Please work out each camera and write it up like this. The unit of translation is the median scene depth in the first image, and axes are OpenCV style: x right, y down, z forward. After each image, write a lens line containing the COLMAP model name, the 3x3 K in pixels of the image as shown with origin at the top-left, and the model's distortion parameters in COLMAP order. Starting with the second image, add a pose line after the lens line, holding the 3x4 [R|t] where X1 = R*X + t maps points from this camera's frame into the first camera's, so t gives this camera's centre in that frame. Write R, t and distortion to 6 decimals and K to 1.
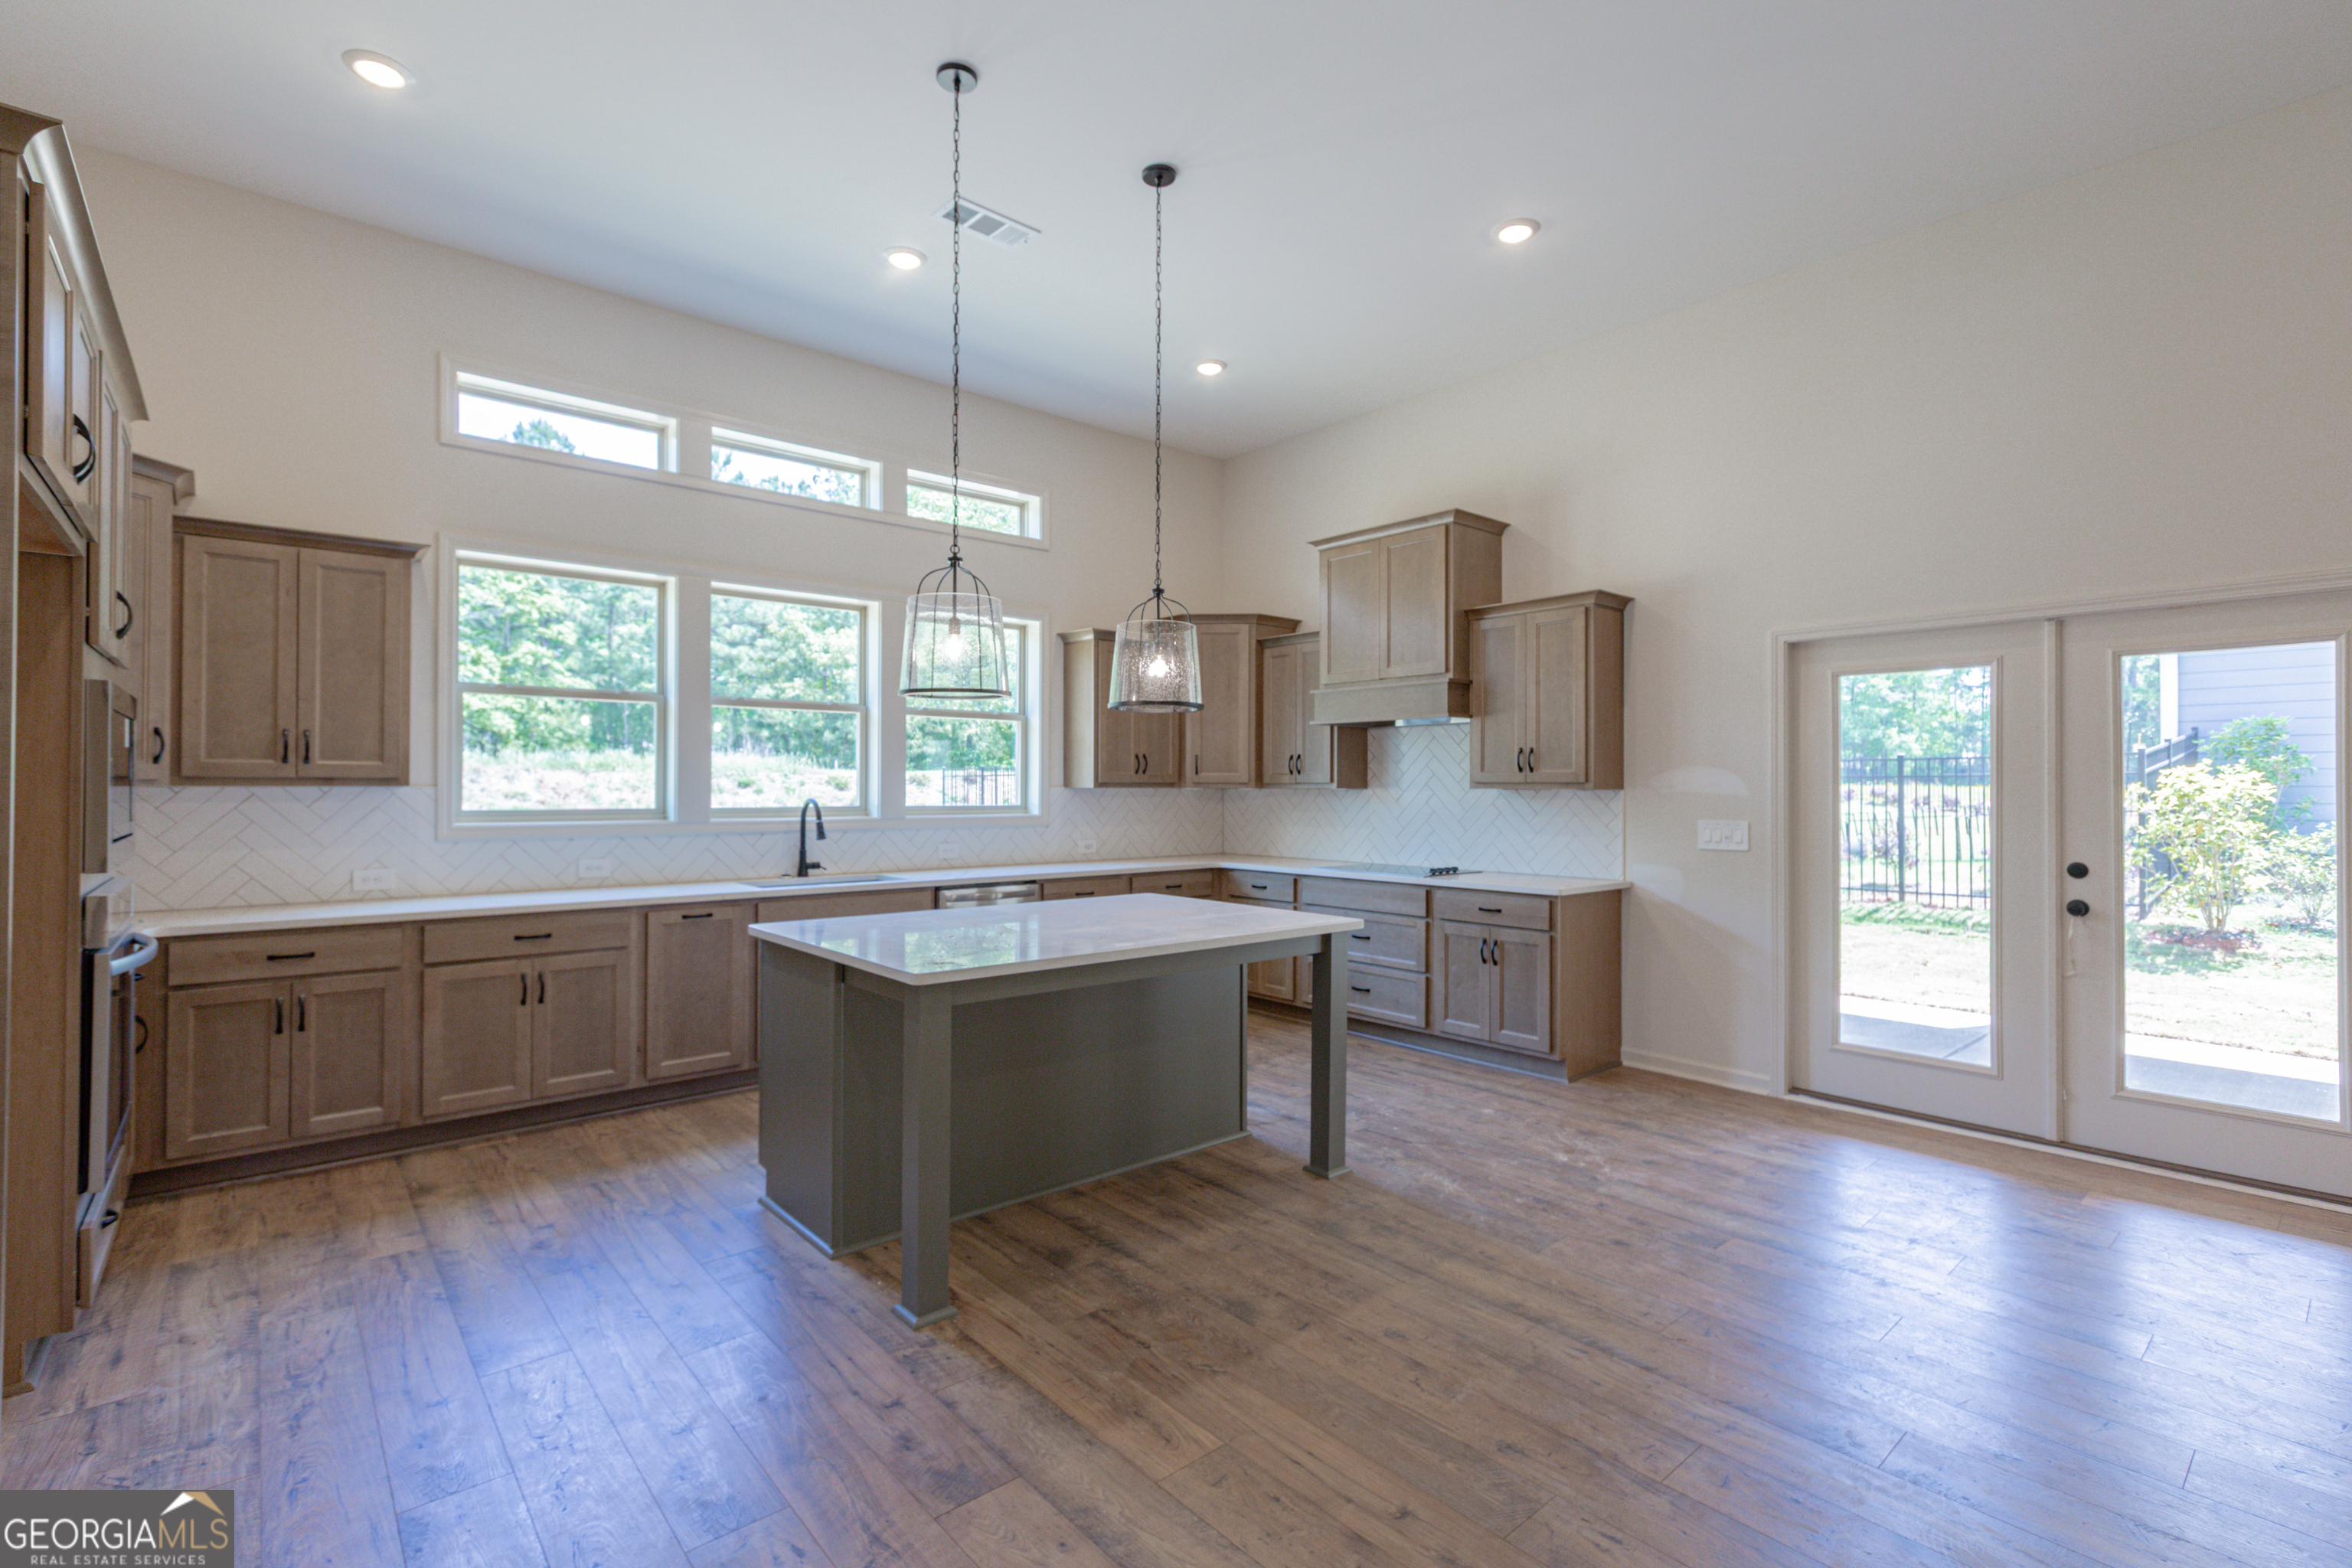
lens RADIAL K [[1064.4, 0, 1176.4], [0, 1064.4, 779.7], [0, 0, 1]] dist [0.003097, 0.000308]
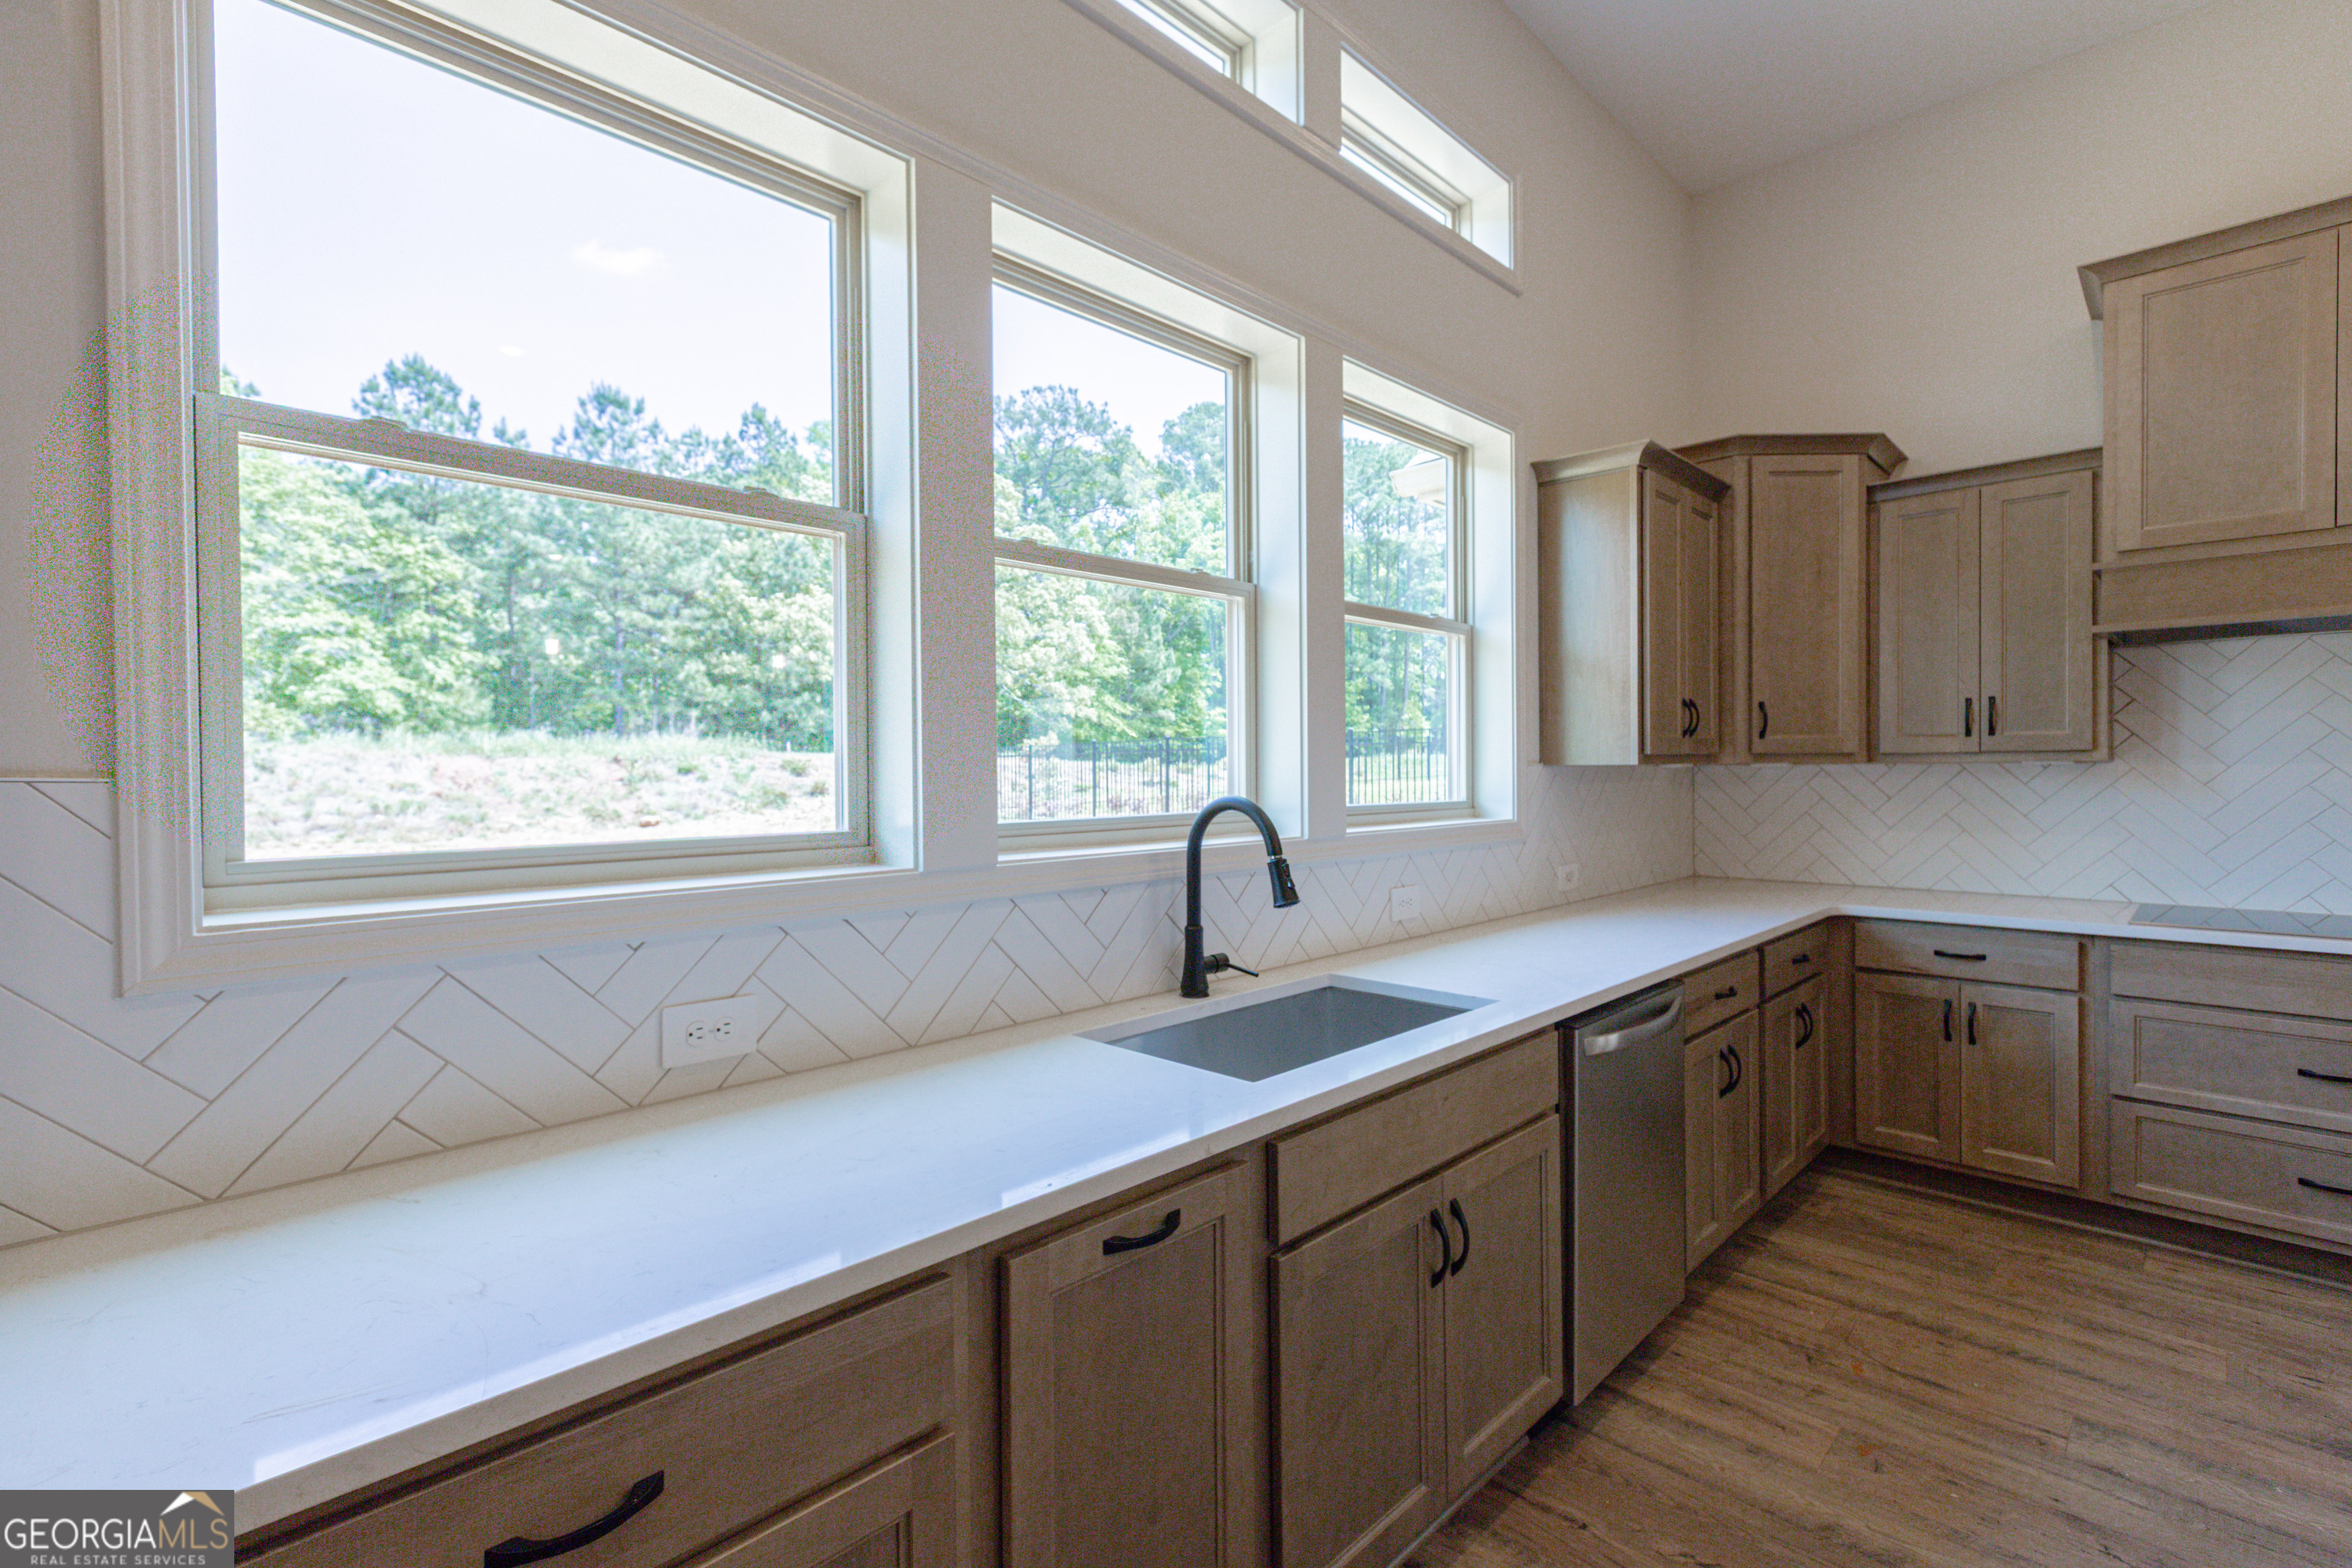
lens RADIAL K [[1064.4, 0, 1176.4], [0, 1064.4, 779.7], [0, 0, 1]] dist [0.003097, 0.000308]
pose [[0.997277, -0.011222, 0.072895, -0.407407], [0.009970, 0.999797, 0.017514, 0.004831], [-0.073076, -0.016740, 0.997186, 0.642019]]
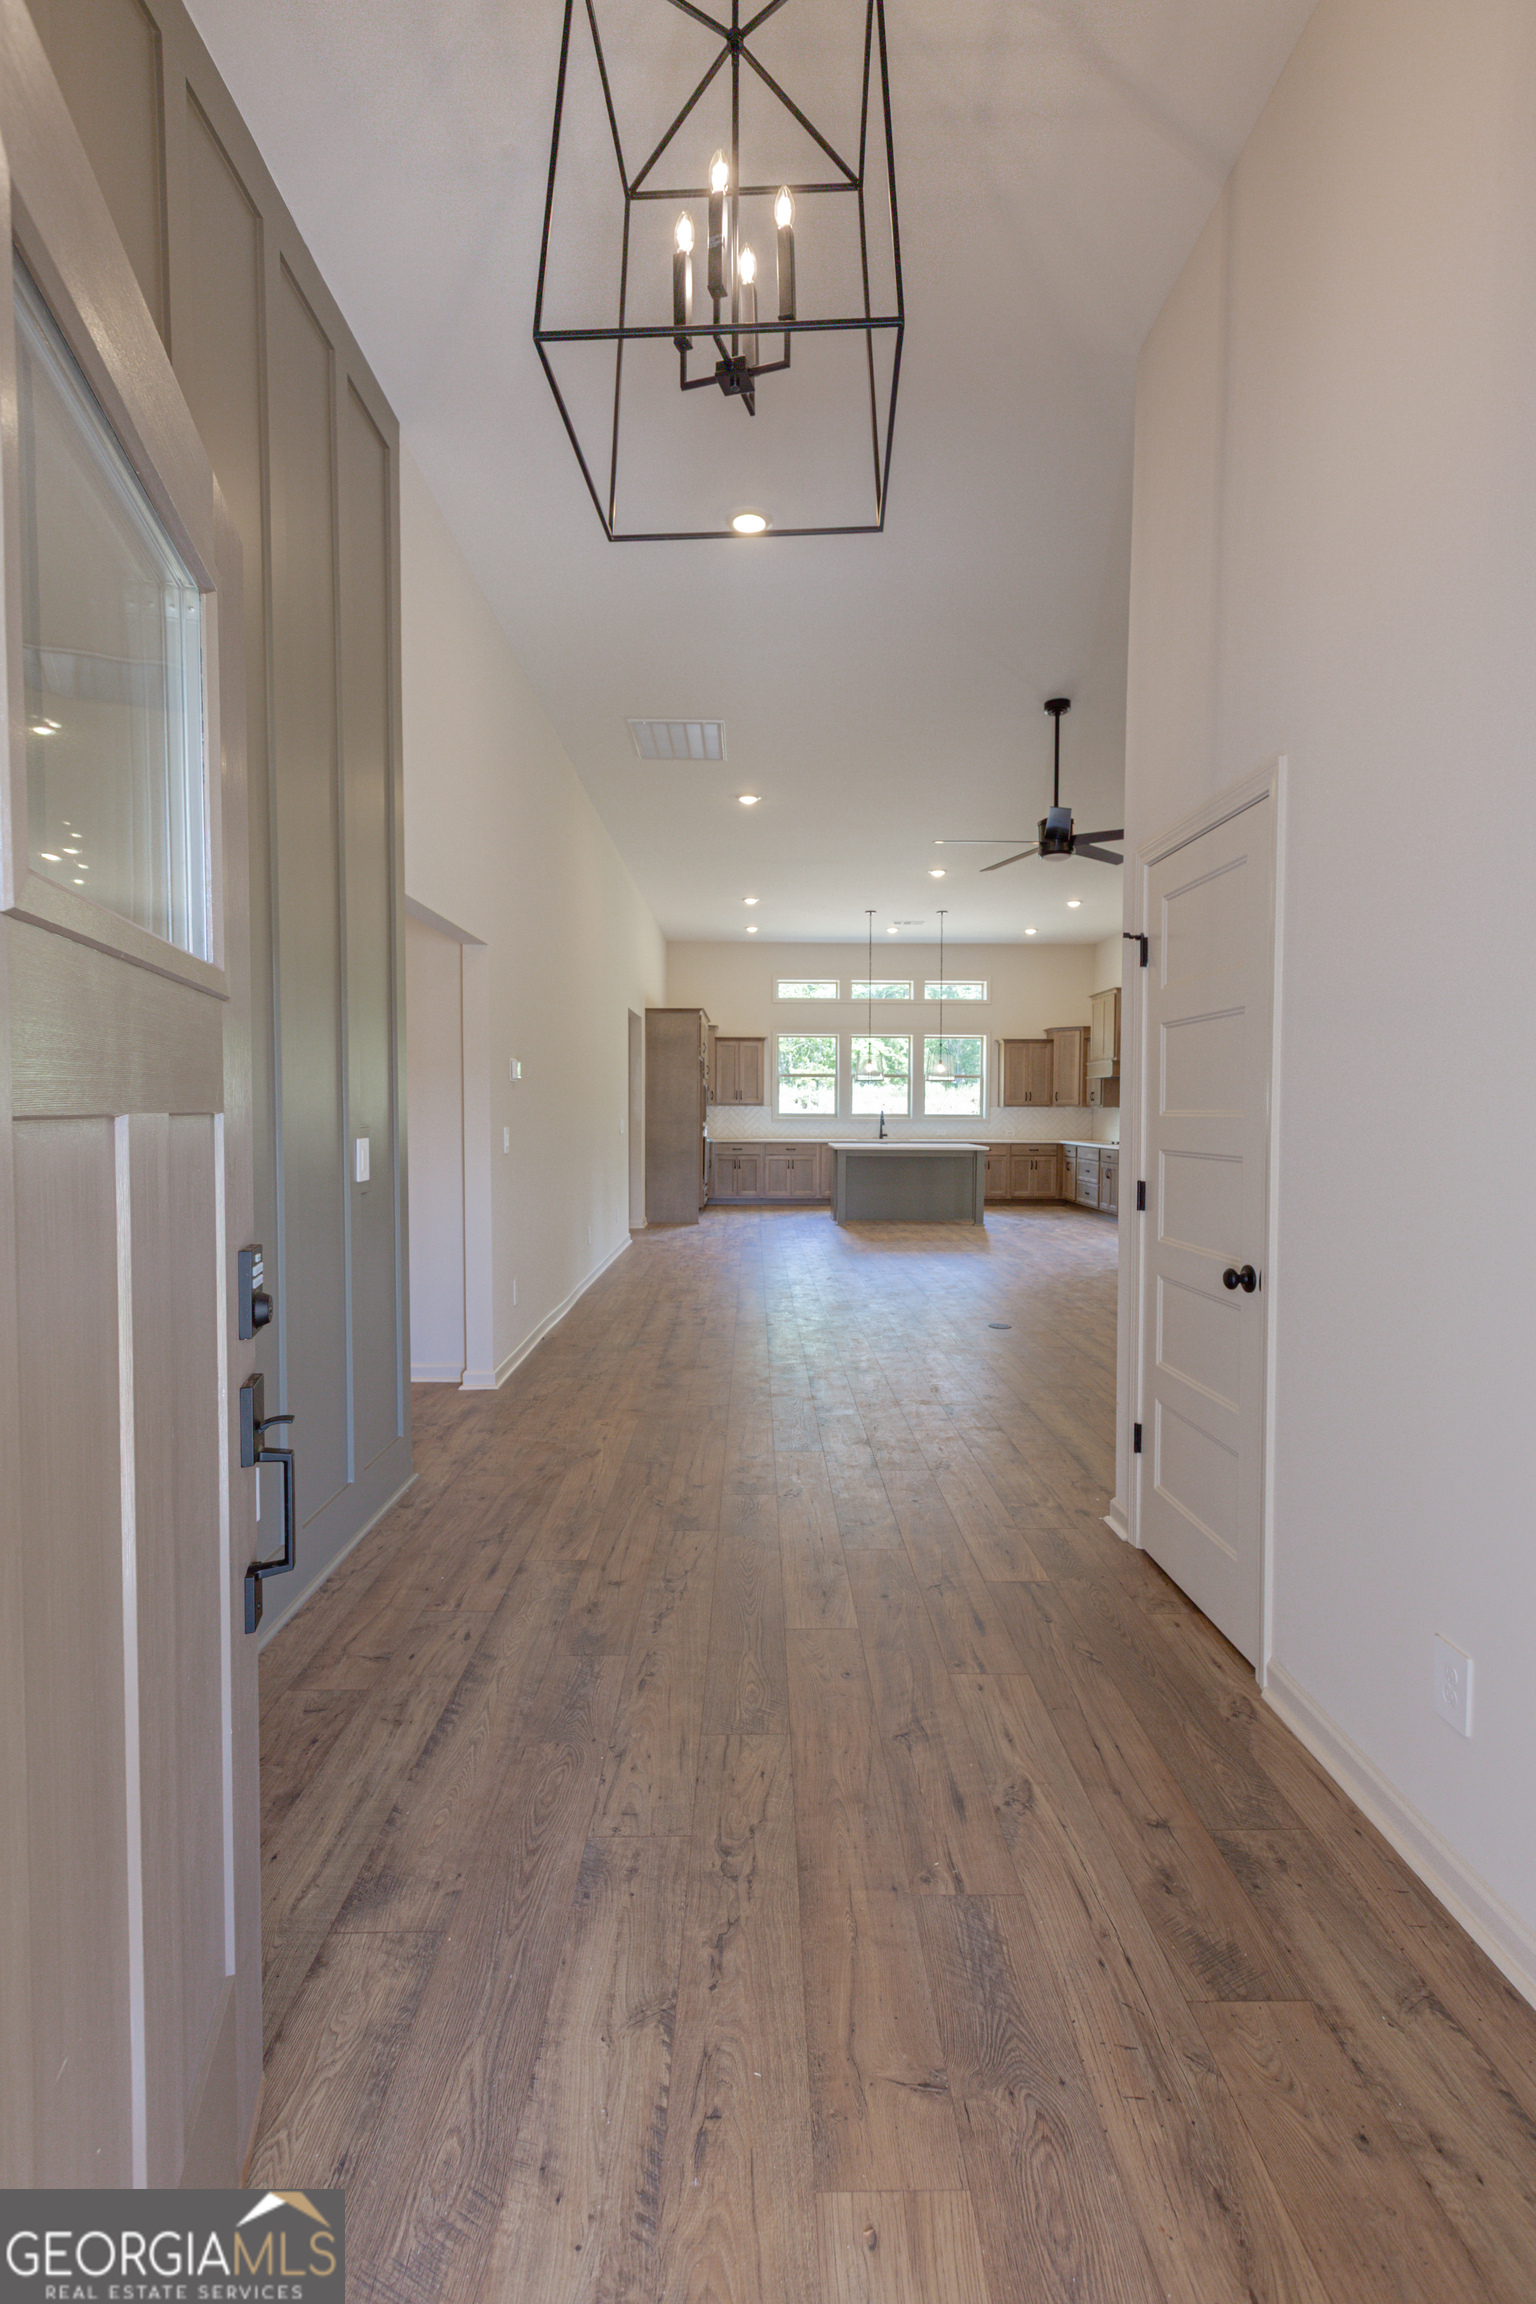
lens RADIAL K [[1042.6, 0, 777.0], [0, 1042.6, 1144.3], [0, 0, 1]] dist [0.003097, 0.000308]
pose [[0.770363, 0.022338, -0.637214, 1.229684], [0.002029, 0.999295, 0.037483, 0.003564], [0.637602, -0.030169, 0.769775, -1.322936]]
